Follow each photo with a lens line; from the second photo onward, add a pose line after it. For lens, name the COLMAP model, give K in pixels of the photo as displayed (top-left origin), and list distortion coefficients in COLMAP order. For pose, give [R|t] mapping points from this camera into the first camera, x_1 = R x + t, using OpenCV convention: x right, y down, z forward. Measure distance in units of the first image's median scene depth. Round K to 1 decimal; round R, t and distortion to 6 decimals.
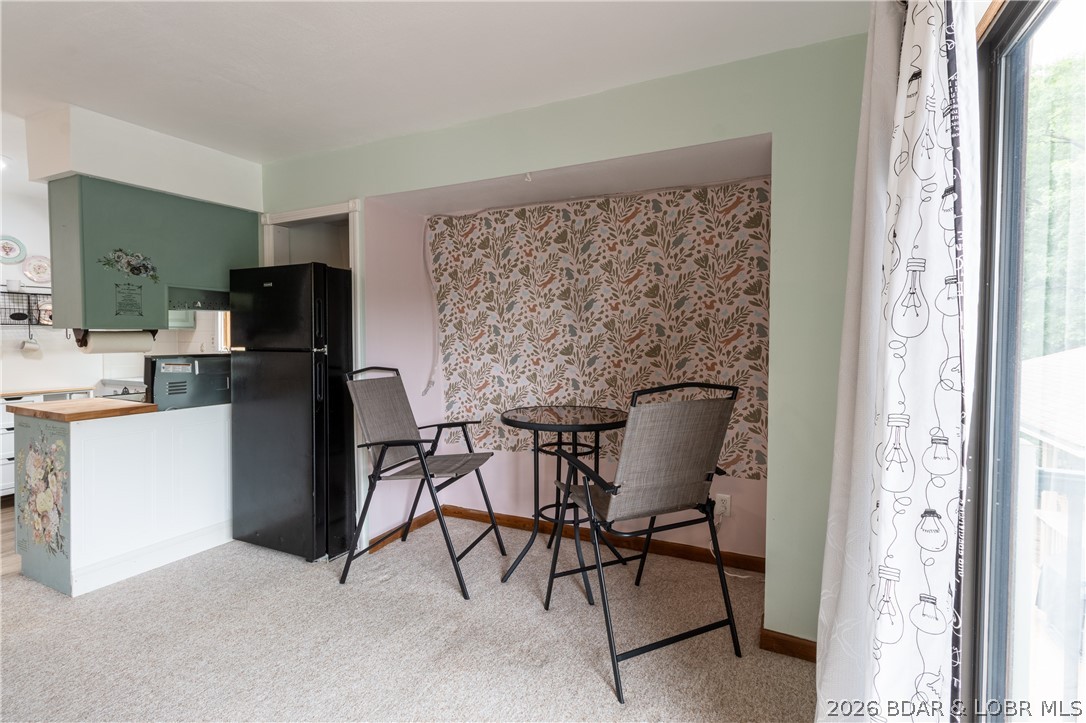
lens RADIAL K [[508.4, 0, 569.6], [0, 508.4, 349.3], [0, 0, 1]] dist [-0.000458, -0.001550]
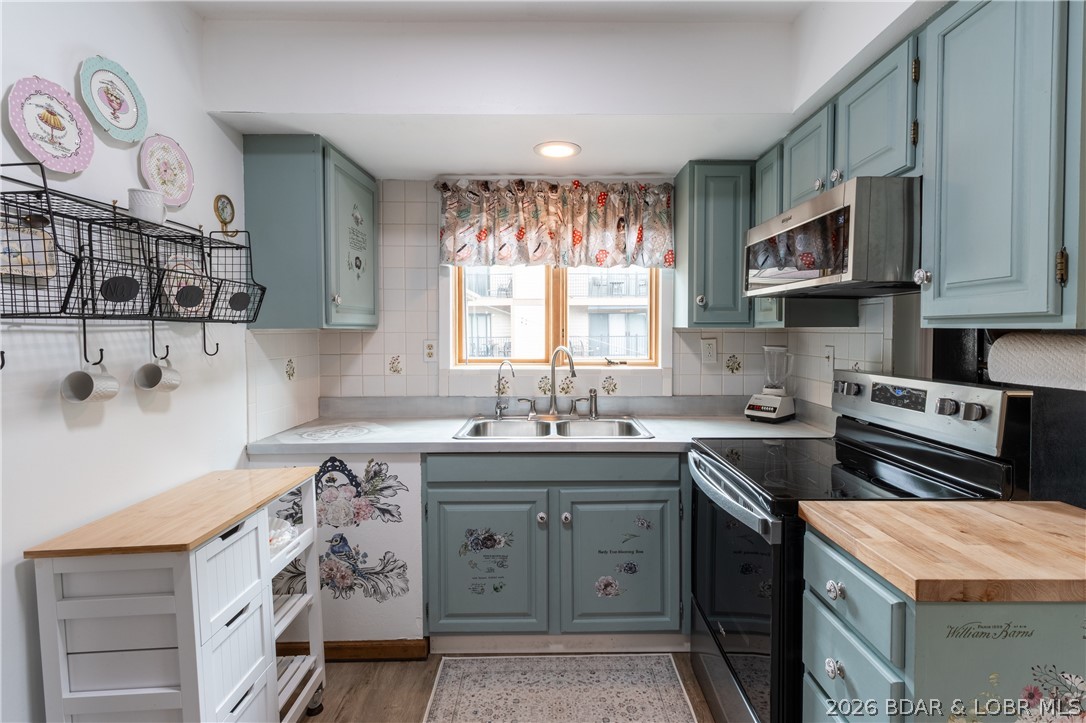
lens RADIAL K [[508.4, 0, 544.7], [0, 508.4, 346.2], [0, 0, 1]] dist [-0.000458, -0.001550]
pose [[0.908410, -0.020579, 0.417573, -1.373234], [0.022510, 0.999747, 0.000299, -0.032393], [-0.417473, 0.009128, 0.908643, 0.781303]]
